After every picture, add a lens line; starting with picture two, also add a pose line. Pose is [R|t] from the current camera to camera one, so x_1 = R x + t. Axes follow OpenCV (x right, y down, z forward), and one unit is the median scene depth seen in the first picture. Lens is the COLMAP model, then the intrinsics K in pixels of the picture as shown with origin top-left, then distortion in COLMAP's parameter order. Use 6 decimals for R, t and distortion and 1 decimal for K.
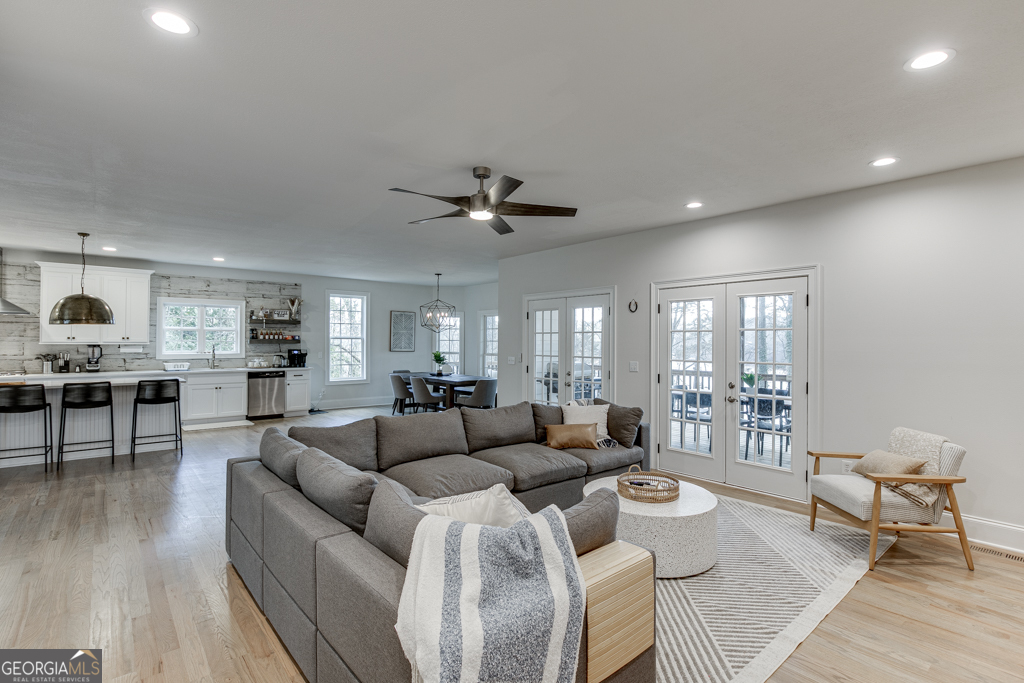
lens RADIAL K [[488.8, 0, 517.6], [0, 488.8, 339.8], [0, 0, 1]] dist [-0.022165, -0.000218]
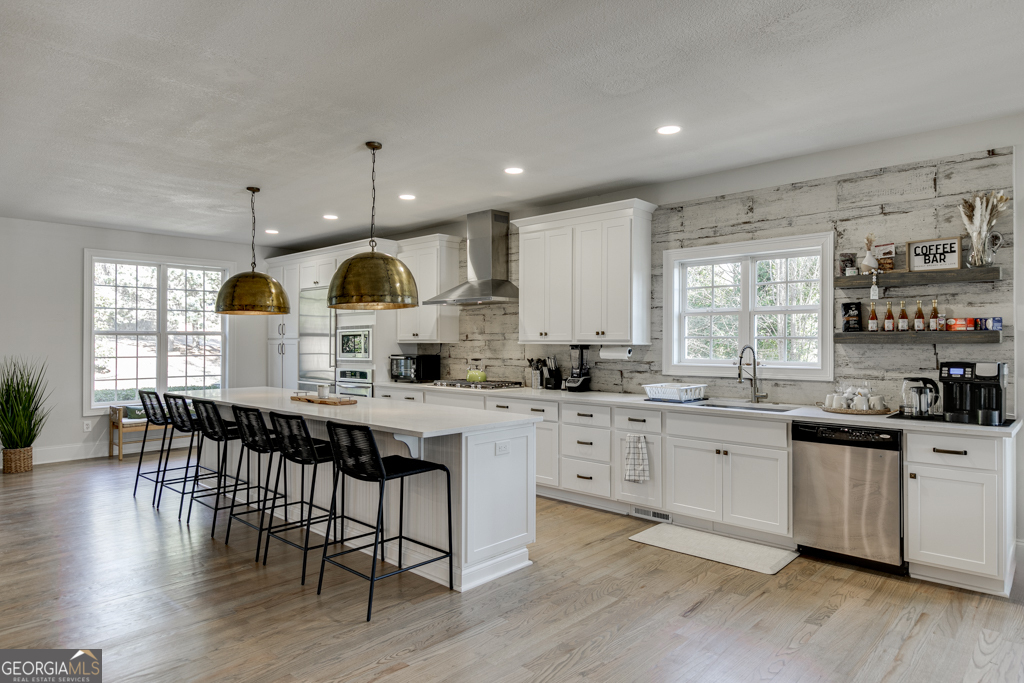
lens RADIAL K [[620.4, 0, 522.7], [0, 620.4, 336.7], [0, 0, 1]] dist [0.001539, -0.004218]
pose [[0.122617, -0.013561, -0.992361, -0.110708], [0.002532, 0.999908, -0.013351, 0.008490], [0.992451, -0.000876, 0.122640, 0.707571]]
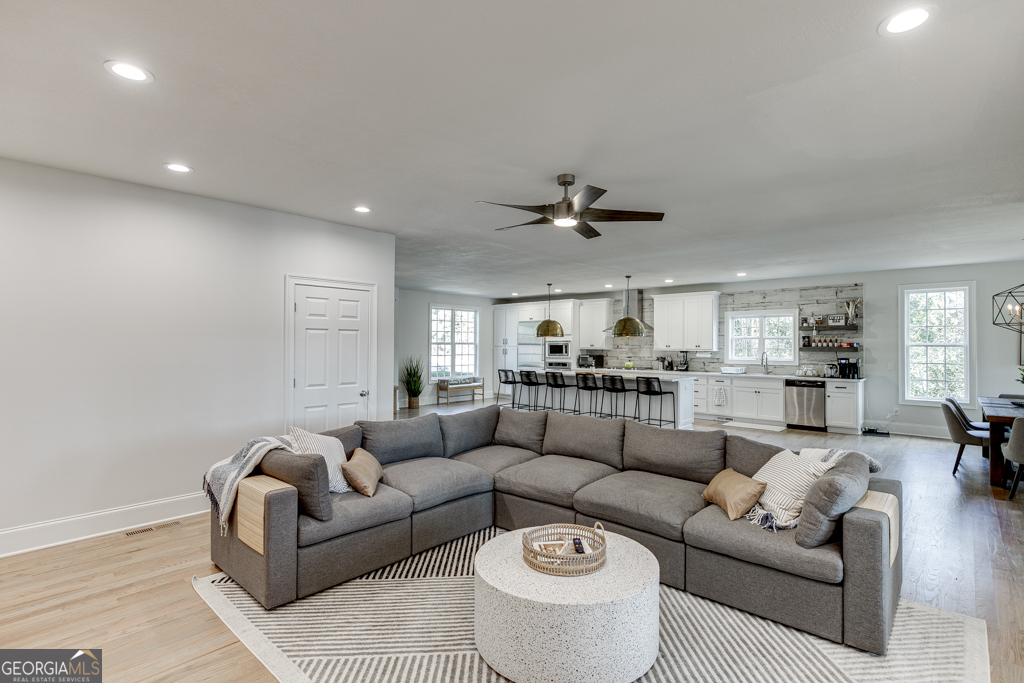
lens RADIAL K [[488.8, 0, 515.0], [0, 488.8, 336.7], [0, 0, 1]] dist [-0.022165, -0.000218]
pose [[0.112478, -0.022379, -0.993402, 0.368264], [-0.002428, 0.999737, -0.022797, 0.002168], [0.993651, 0.004976, 0.112394, 0.312586]]
